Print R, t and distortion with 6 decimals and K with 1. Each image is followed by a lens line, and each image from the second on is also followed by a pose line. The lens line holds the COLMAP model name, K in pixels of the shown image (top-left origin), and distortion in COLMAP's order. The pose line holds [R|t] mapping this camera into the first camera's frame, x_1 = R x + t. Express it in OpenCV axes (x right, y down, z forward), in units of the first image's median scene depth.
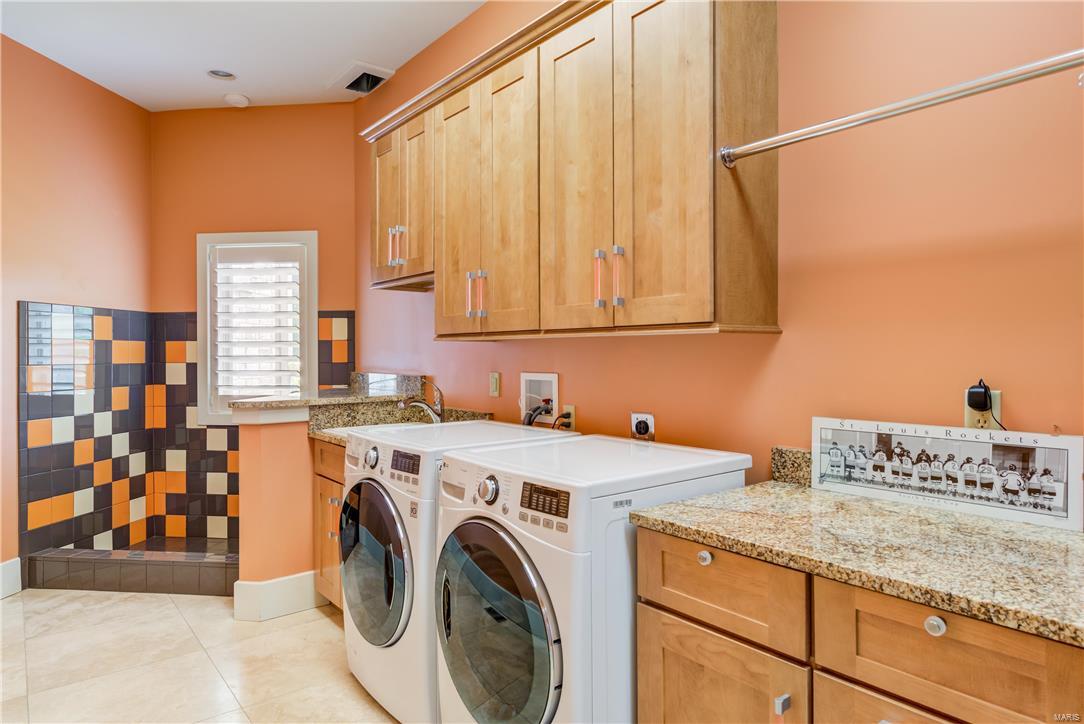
lens RADIAL K [[665.7, 0, 543.7], [0, 665.7, 353.7], [0, 0, 1]] dist [-0.001078, 0.000246]
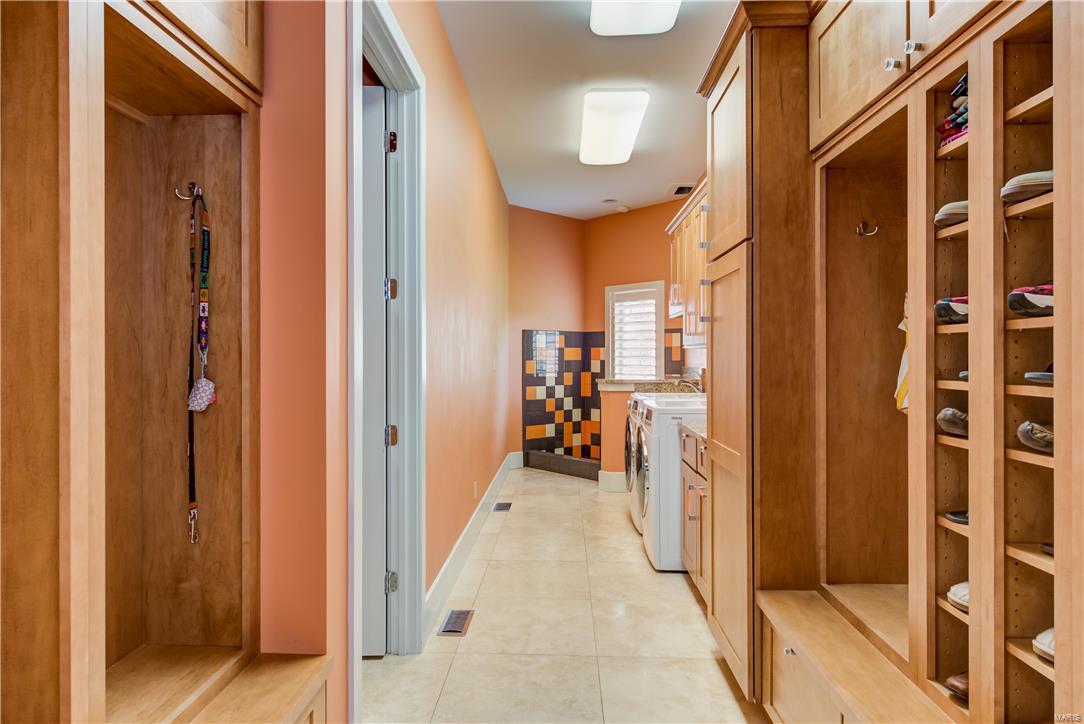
lens RADIAL K [[646.4, 0, 541.6], [0, 646.4, 360.1], [0, 0, 1]] dist [0.000907, 0.000022]
pose [[0.750798, 0.007067, -0.660494, 0.501153], [-0.002466, 0.999966, 0.007896, 0.000525], [0.660527, -0.004299, 0.750790, -0.409709]]
